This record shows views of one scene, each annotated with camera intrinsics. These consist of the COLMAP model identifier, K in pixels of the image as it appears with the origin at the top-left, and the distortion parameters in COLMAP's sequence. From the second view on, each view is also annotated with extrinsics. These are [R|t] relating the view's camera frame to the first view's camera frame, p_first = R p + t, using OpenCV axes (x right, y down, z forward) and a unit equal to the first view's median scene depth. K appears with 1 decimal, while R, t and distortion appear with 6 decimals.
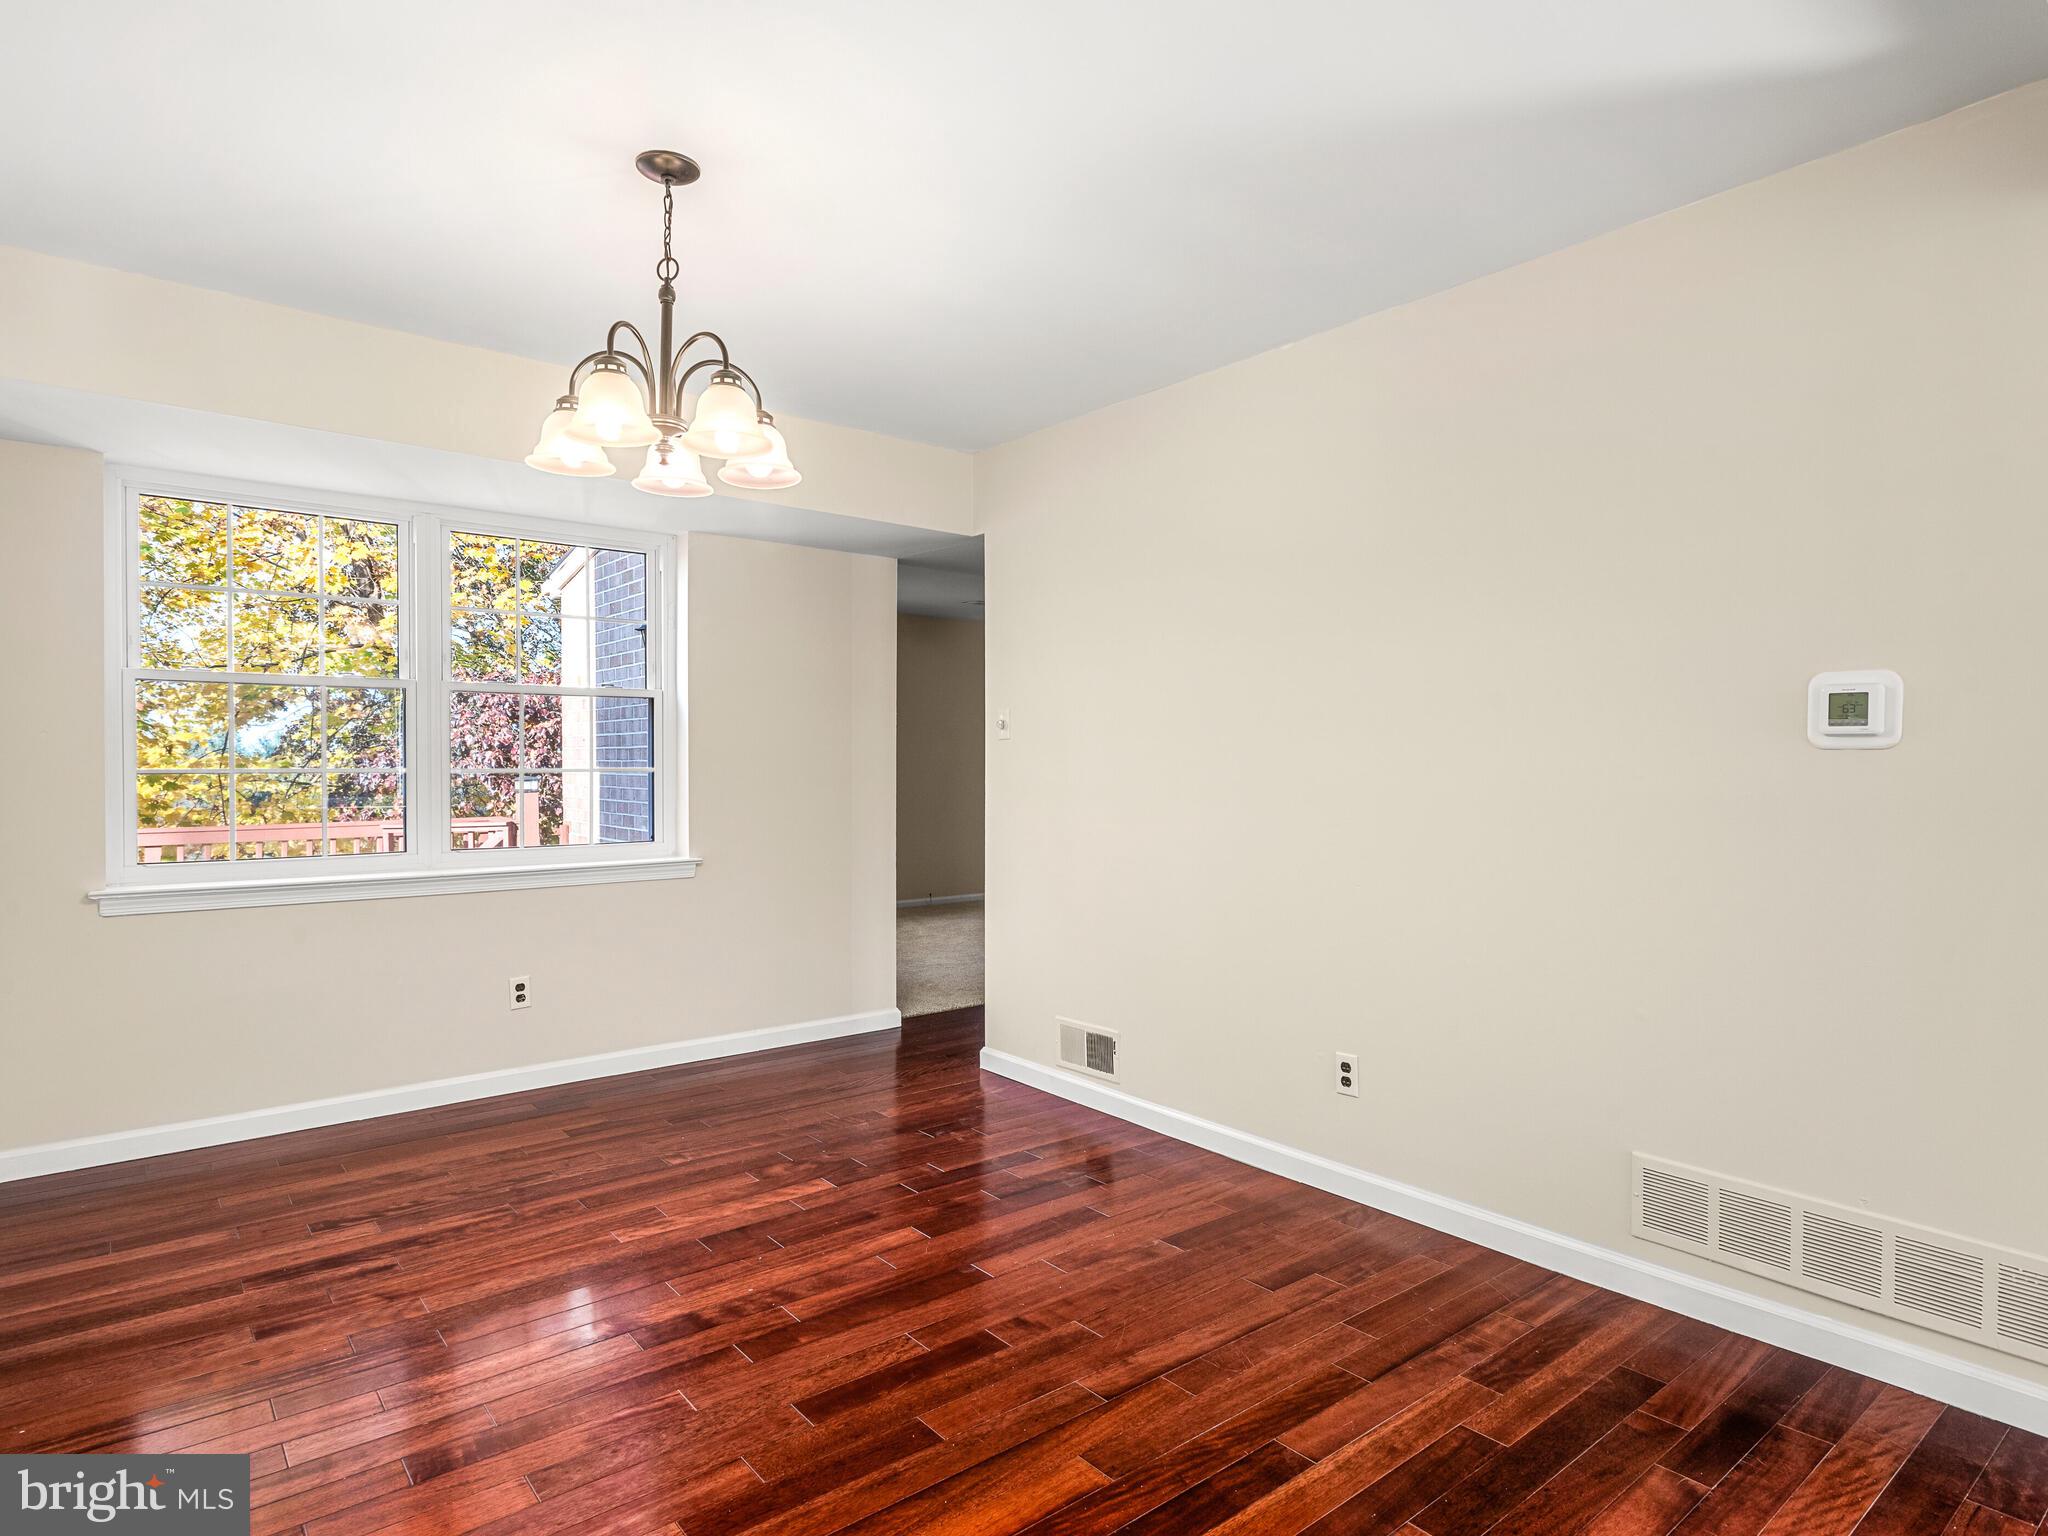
lens RADIAL K [[1113.0, 0, 1031.0], [0, 1113.0, 771.1], [0, 0, 1]] dist [0.012145, -0.000307]
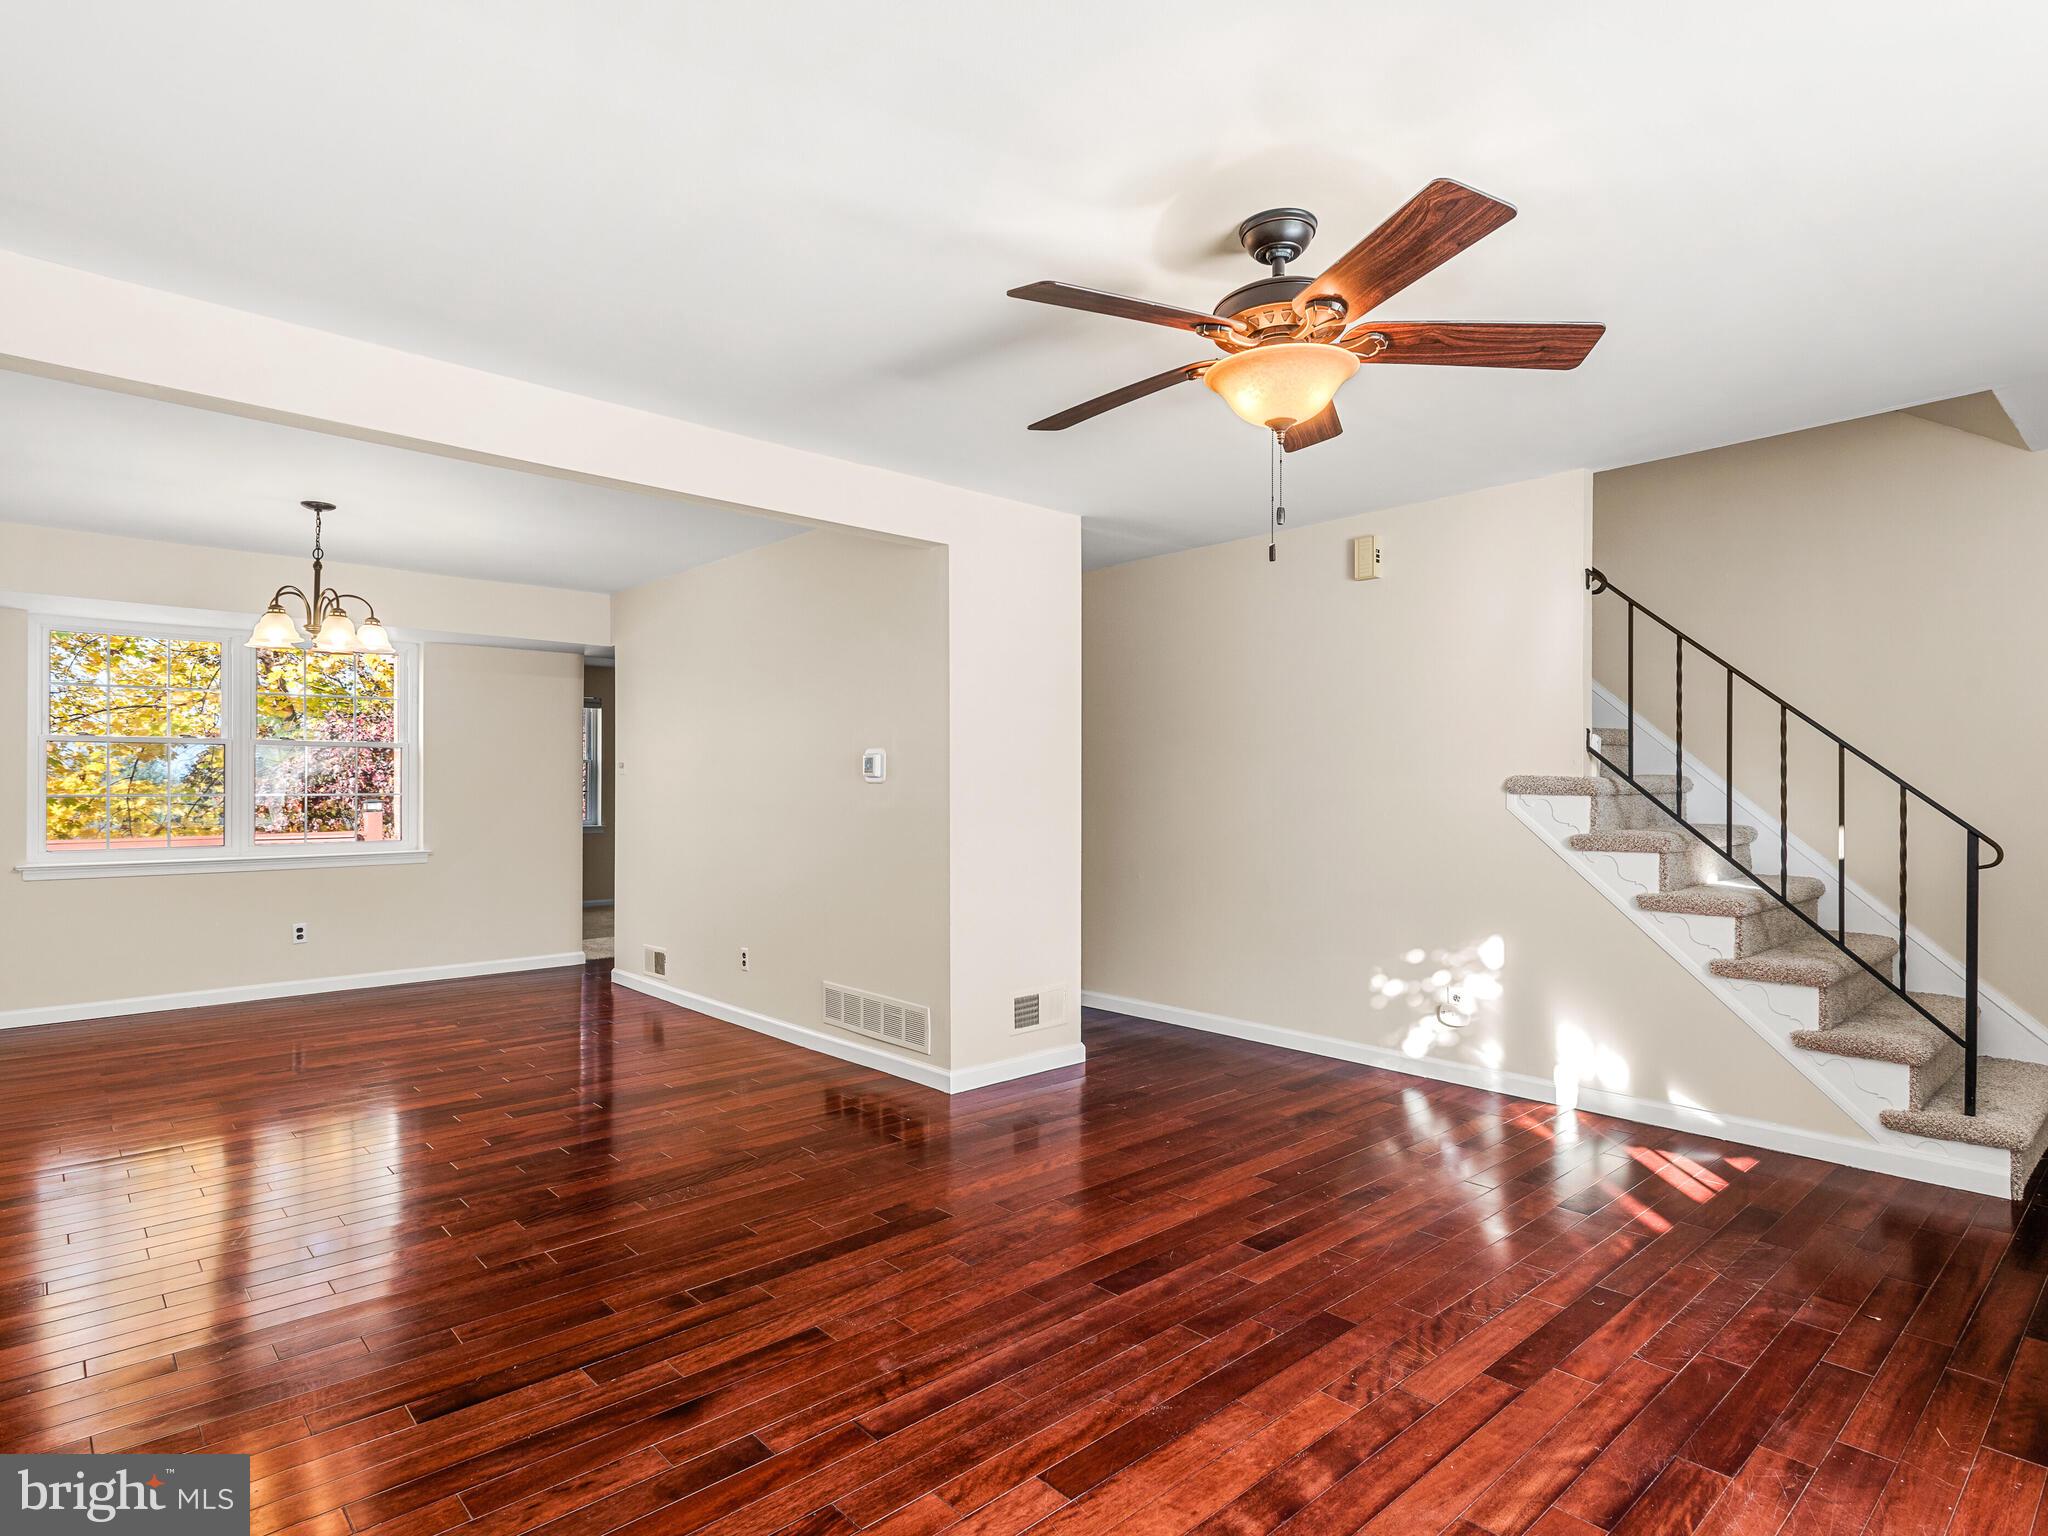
lens RADIAL K [[1087.5, 0, 1026.8], [0, 1087.5, 776.6], [0, 0, 1]] dist [0.027890, -0.001134]
pose [[0.999054, -0.003841, 0.043320, 0.520375], [0.004392, 0.999911, -0.012625, -0.002706], [-0.043268, 0.012803, 0.998981, -0.632026]]
